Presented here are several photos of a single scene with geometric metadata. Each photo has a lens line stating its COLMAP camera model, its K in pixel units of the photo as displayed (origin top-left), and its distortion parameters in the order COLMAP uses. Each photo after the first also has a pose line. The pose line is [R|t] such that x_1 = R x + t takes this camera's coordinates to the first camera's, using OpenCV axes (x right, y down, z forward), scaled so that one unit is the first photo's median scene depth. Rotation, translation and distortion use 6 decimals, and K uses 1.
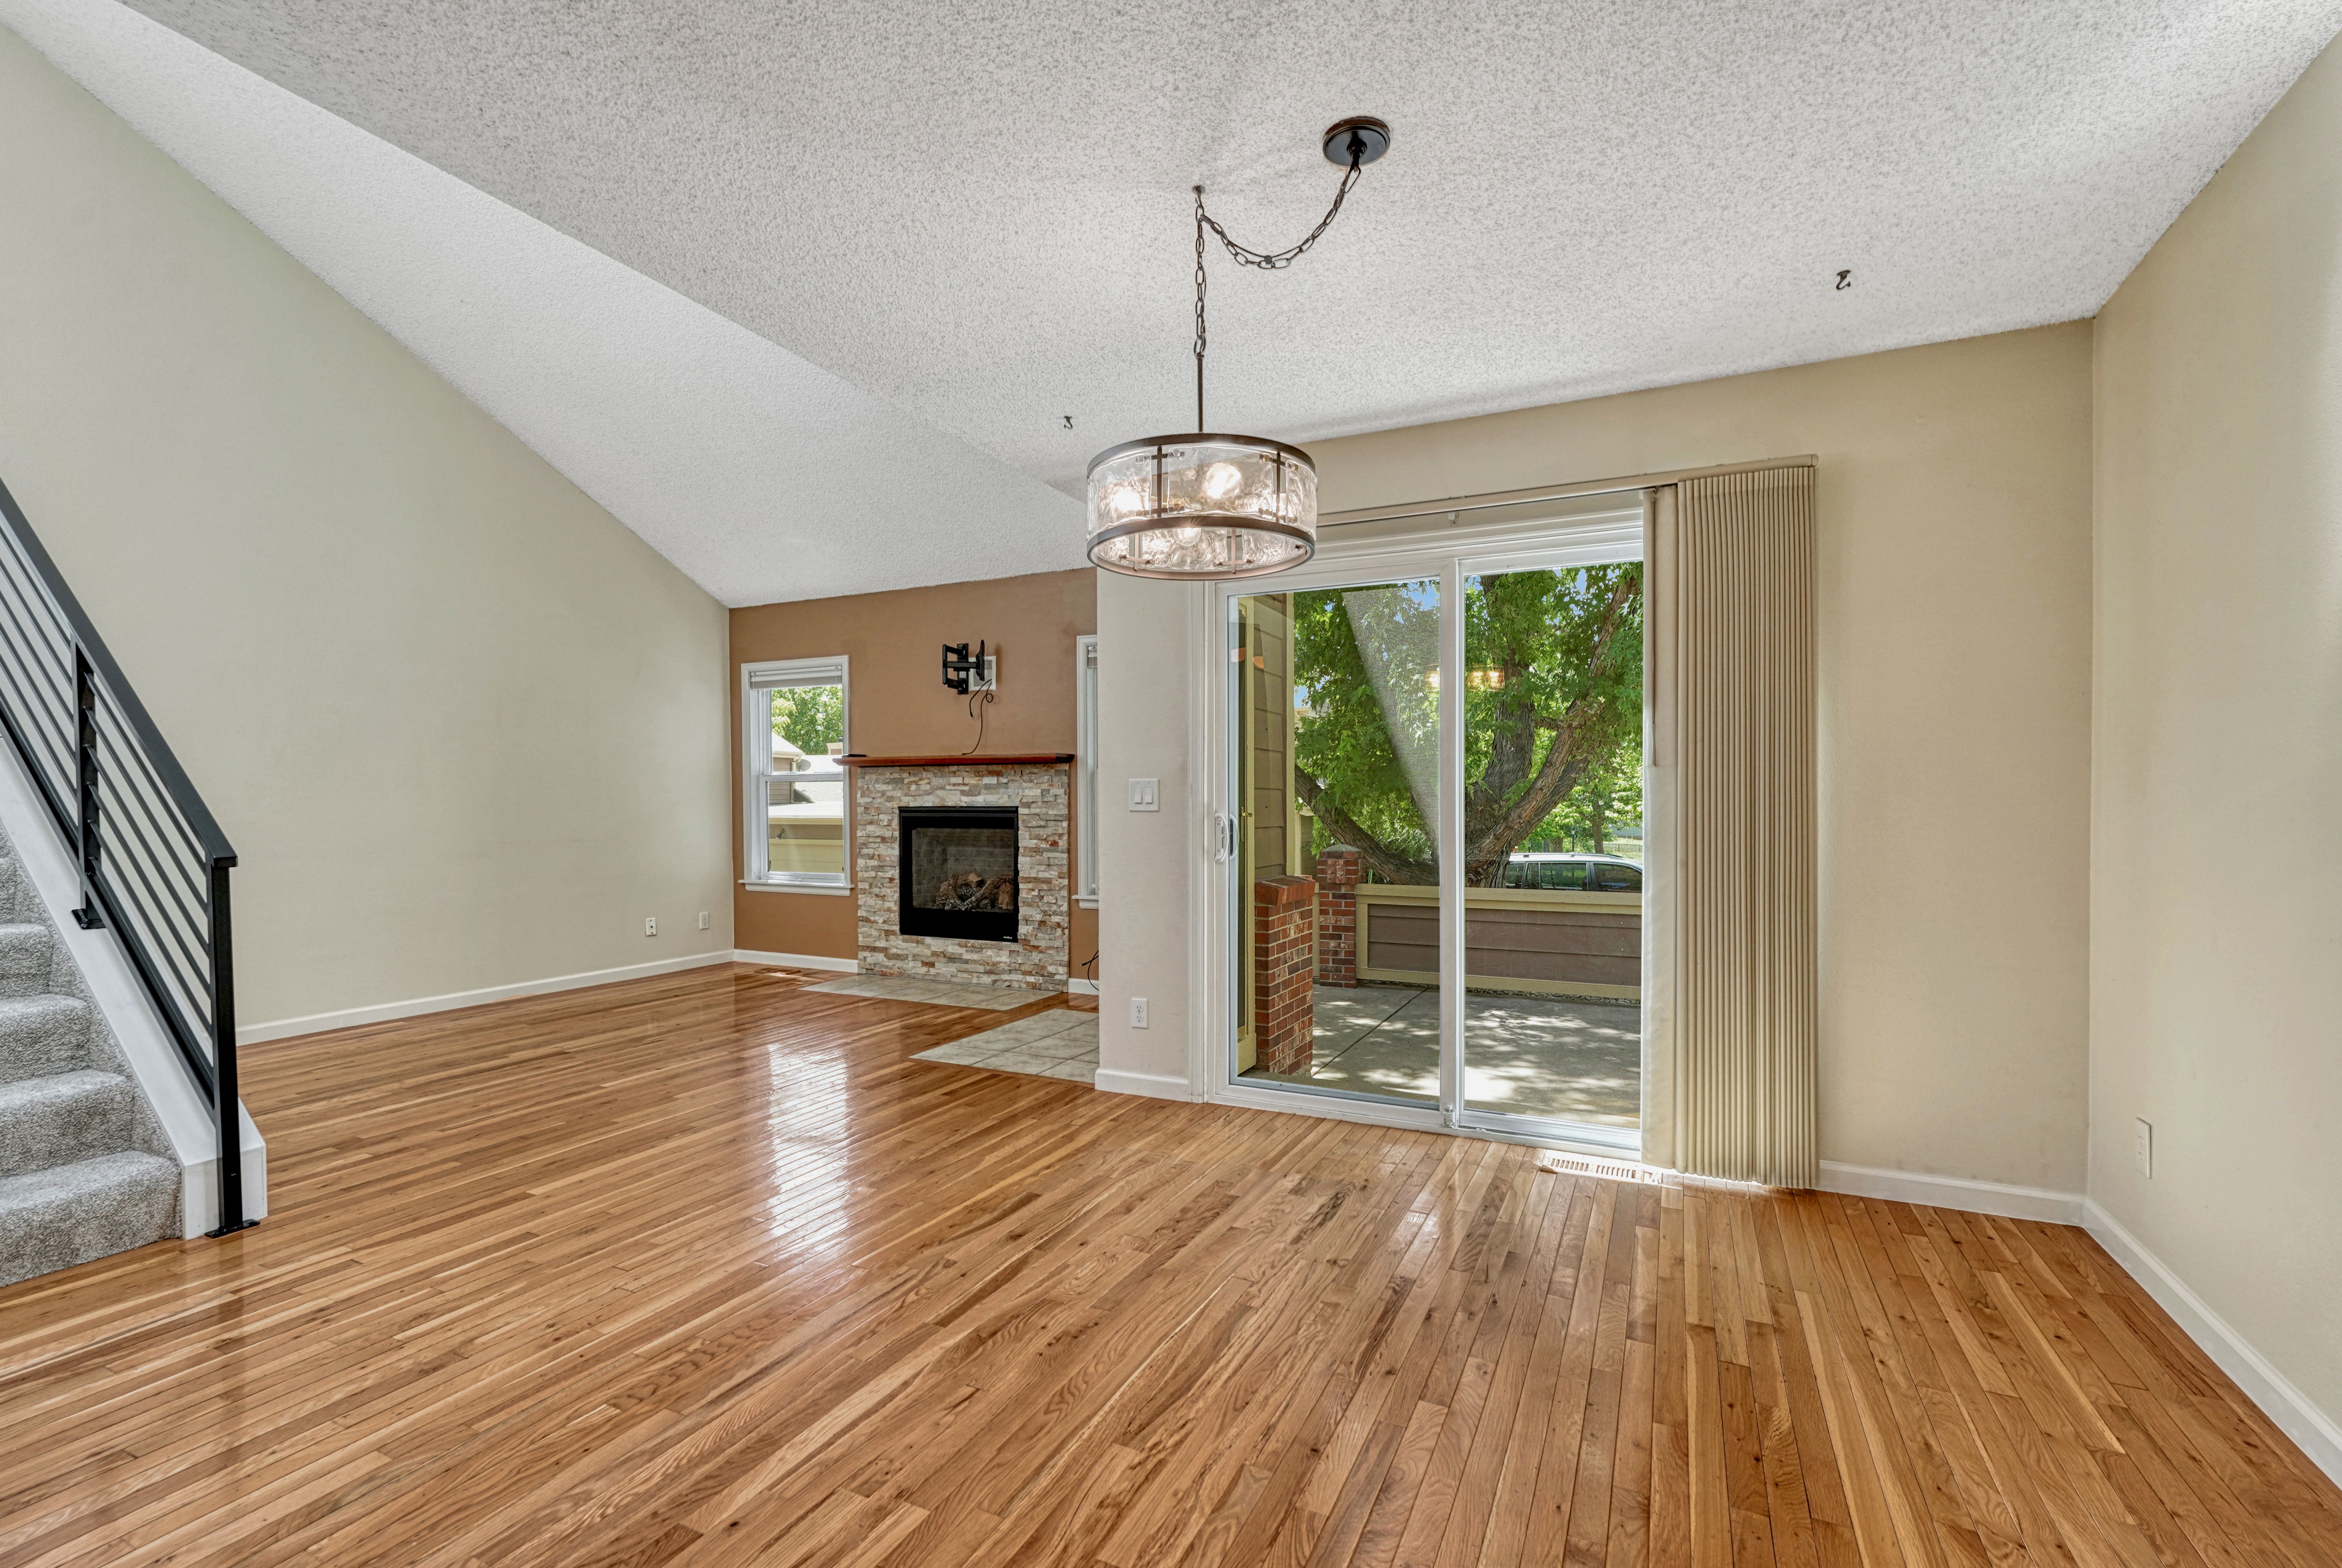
lens RADIAL K [[1020.1, 0, 1172.7], [0, 1020.1, 823.2], [0, 0, 1]] dist [0.002141, -0.000011]
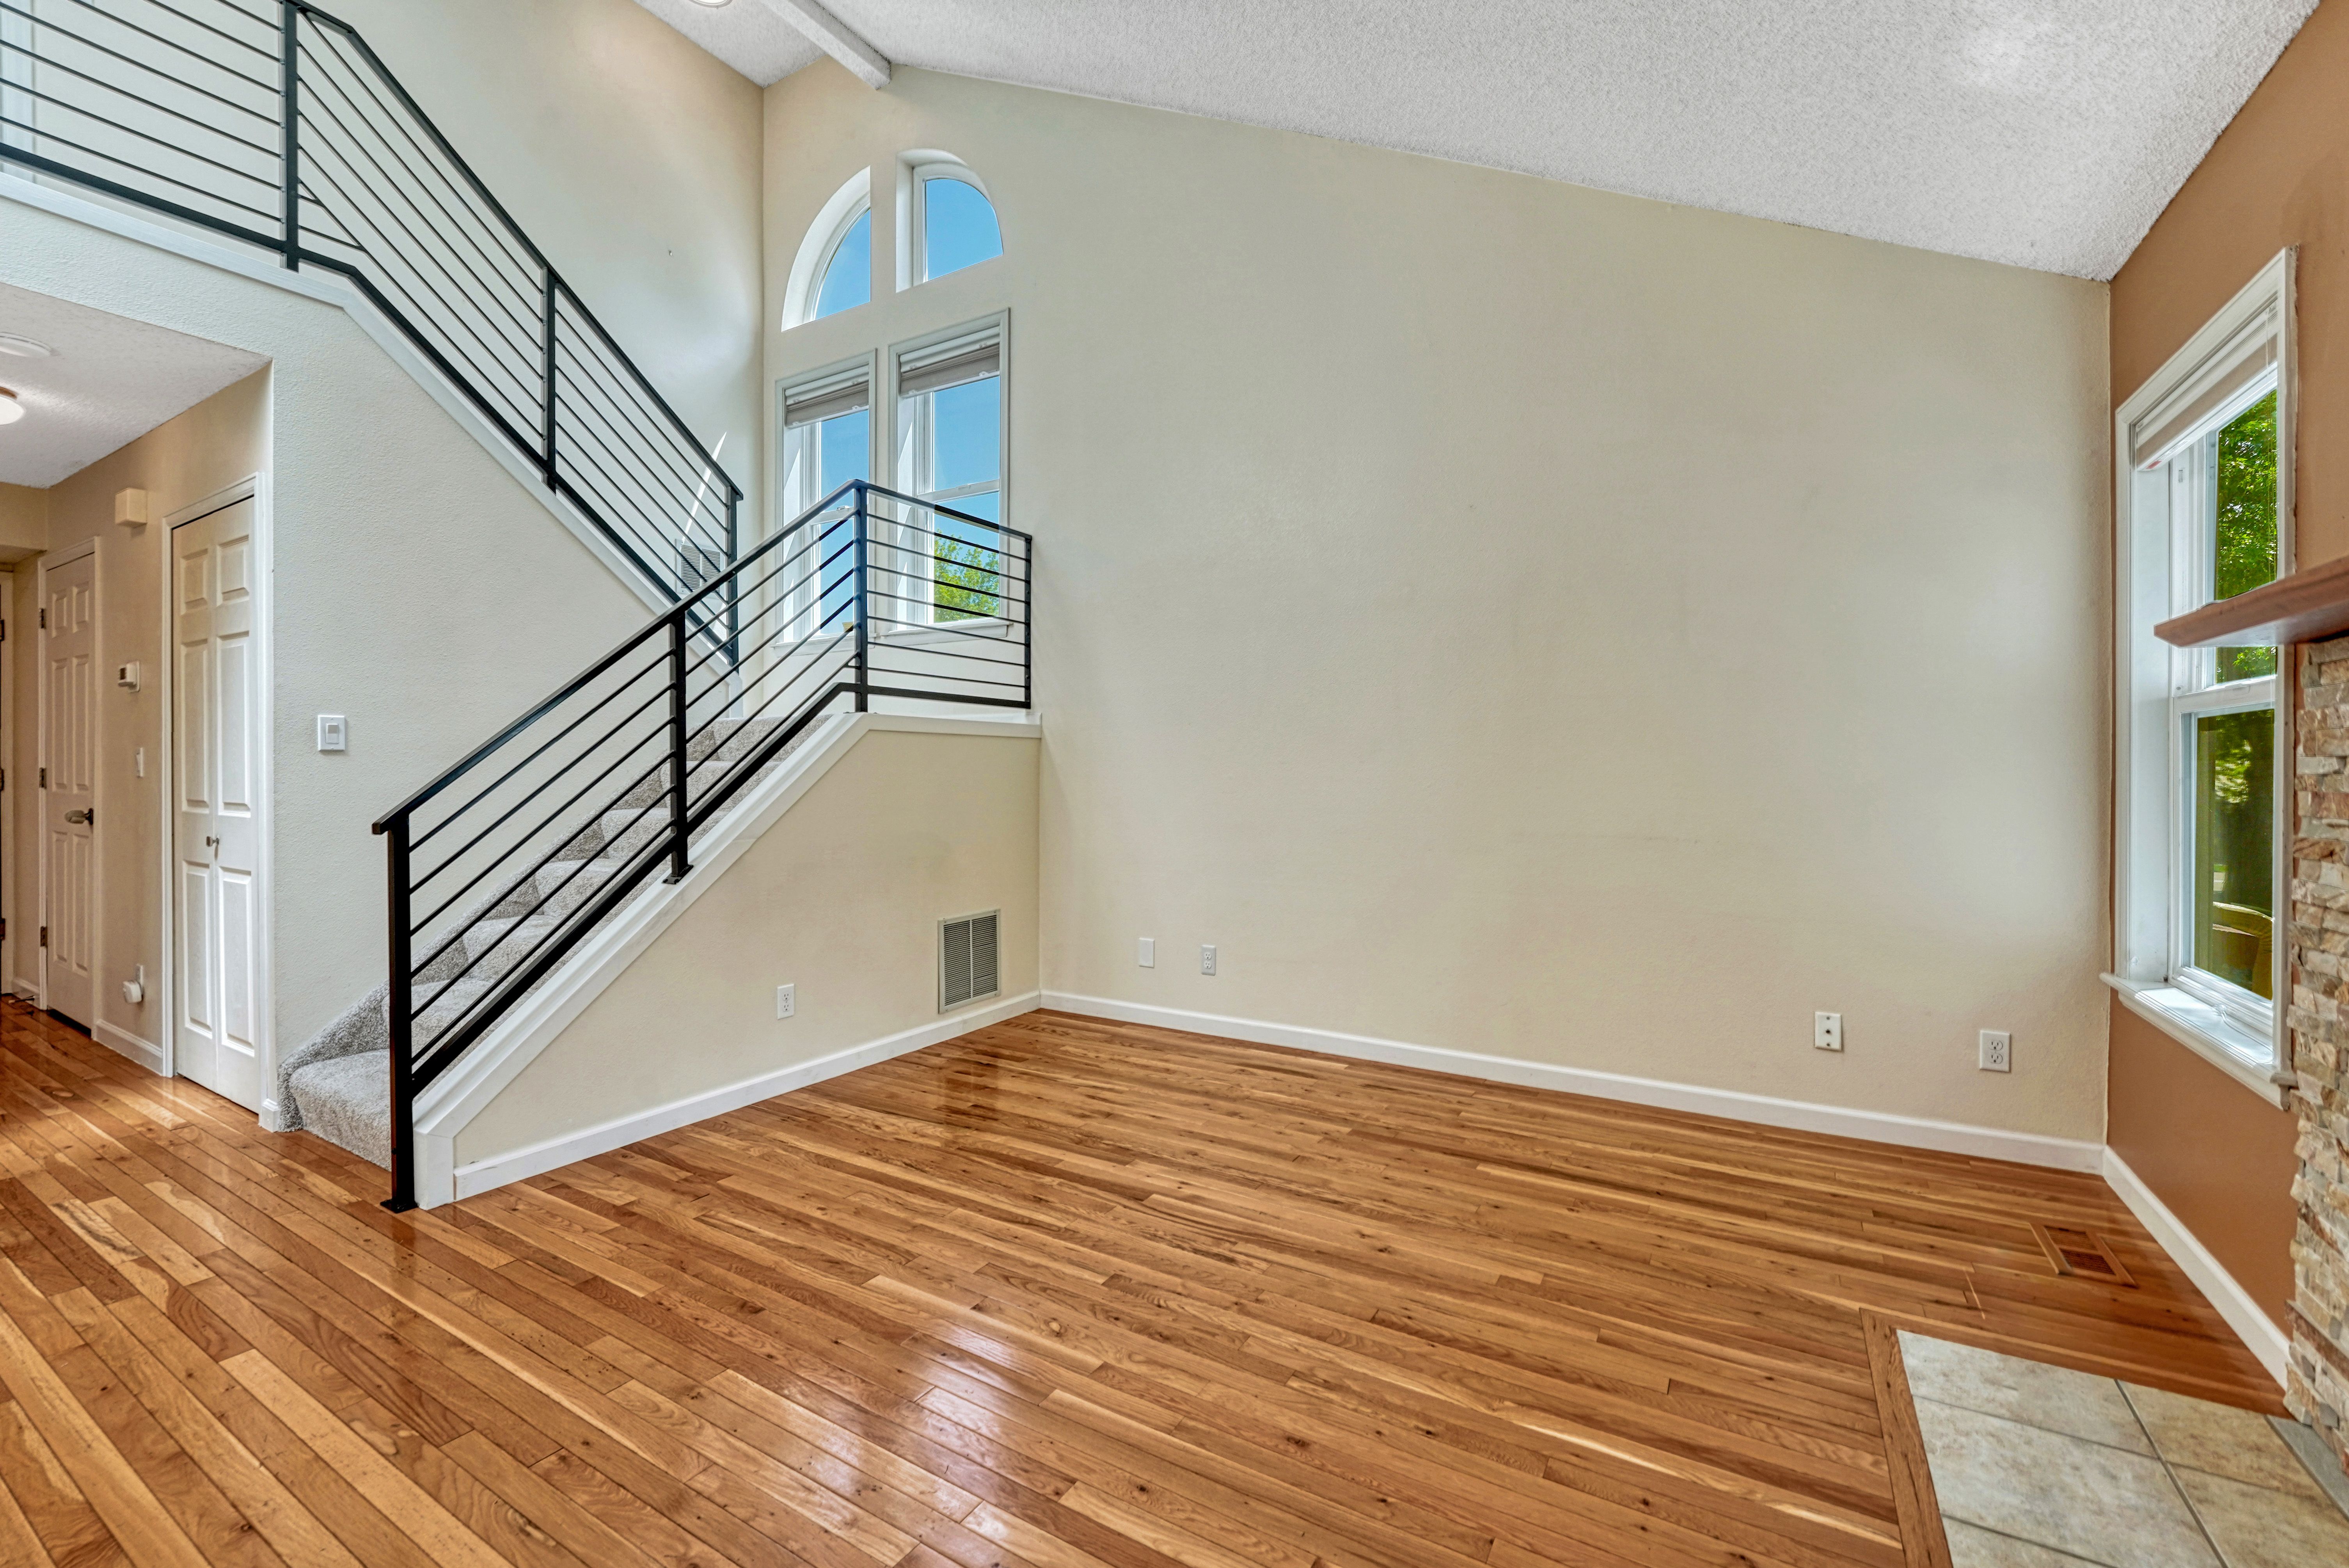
lens RADIAL K [[995.9, 0, 1164.4], [0, 995.9, 770.0], [0, 0, 1]] dist [-0.011602, 0.000249]
pose [[-0.095769, 0.006415, -0.995383, -0.023275], [-0.022923, 0.999700, 0.008648, -0.018825], [0.995140, 0.023646, -0.095593, 0.787508]]
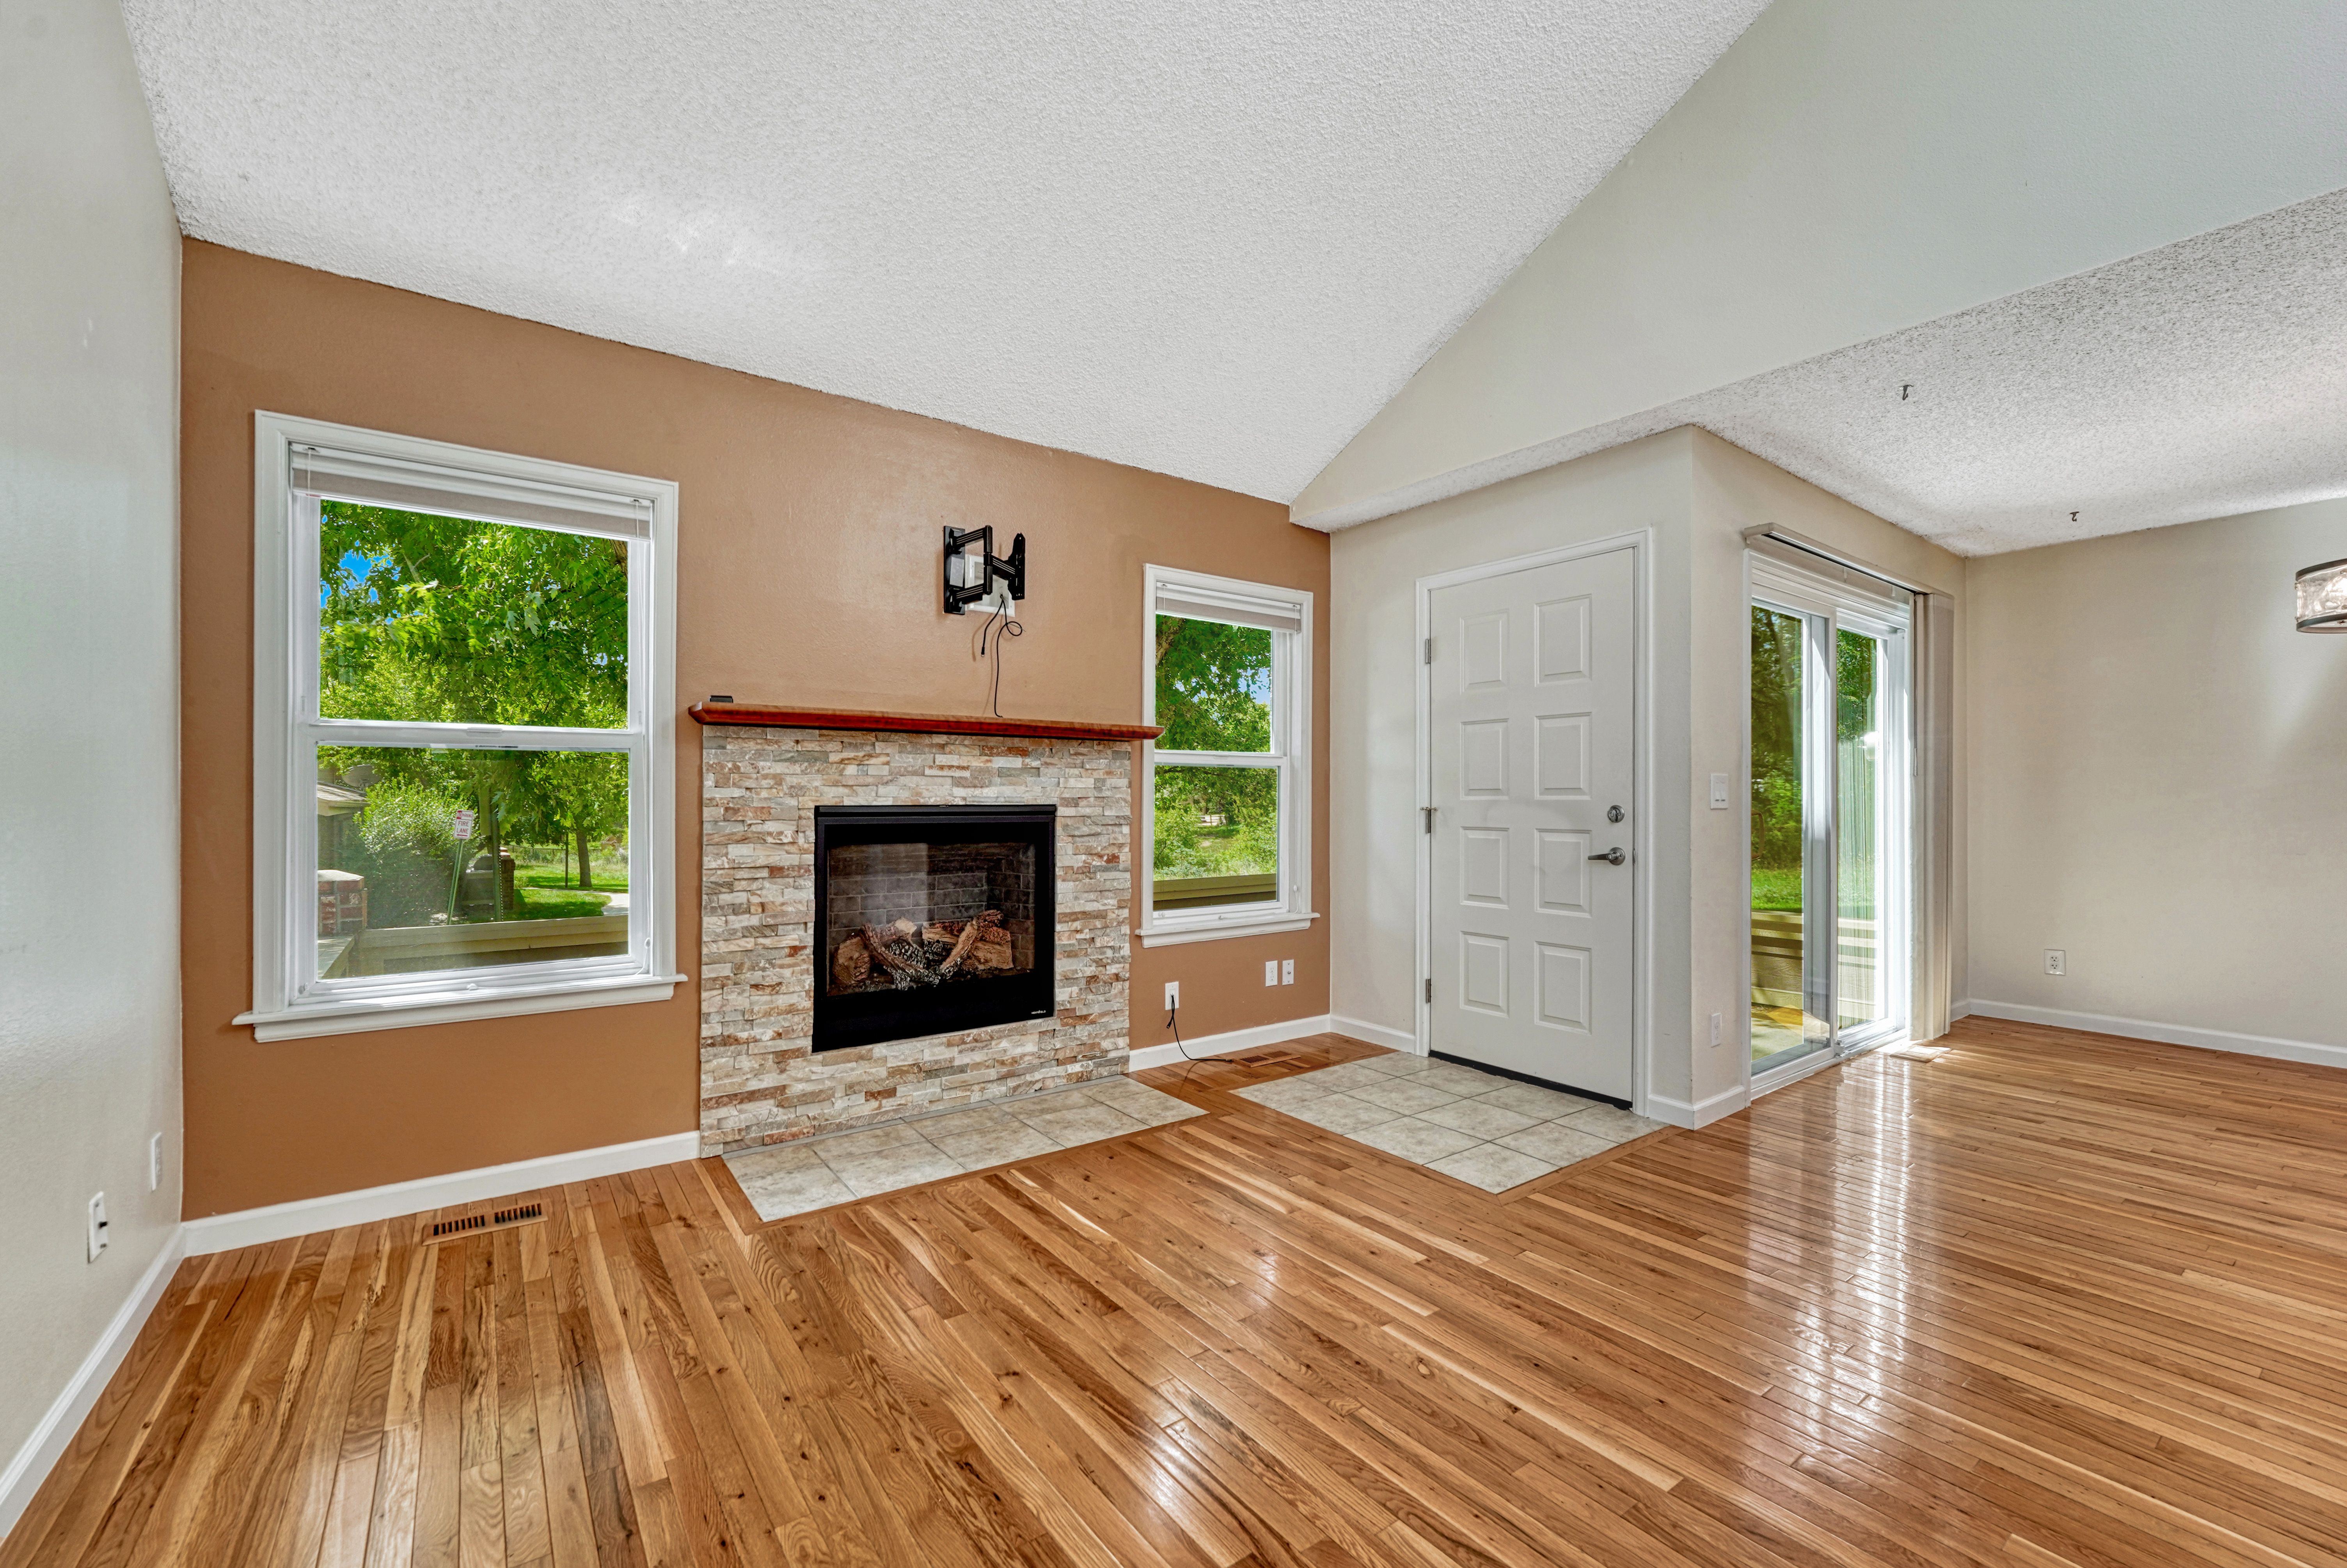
lens RADIAL K [[956.1, 0, 1170.8], [0, 956.1, 799.2], [0, 0, 1]] dist [-0.008984, 0.000222]
pose [[0.476539, 0.000439, 0.879153, -0.647229], [0.017056, 0.999807, -0.009745, -0.012556], [-0.878988, 0.019639, 0.476439, 0.647509]]
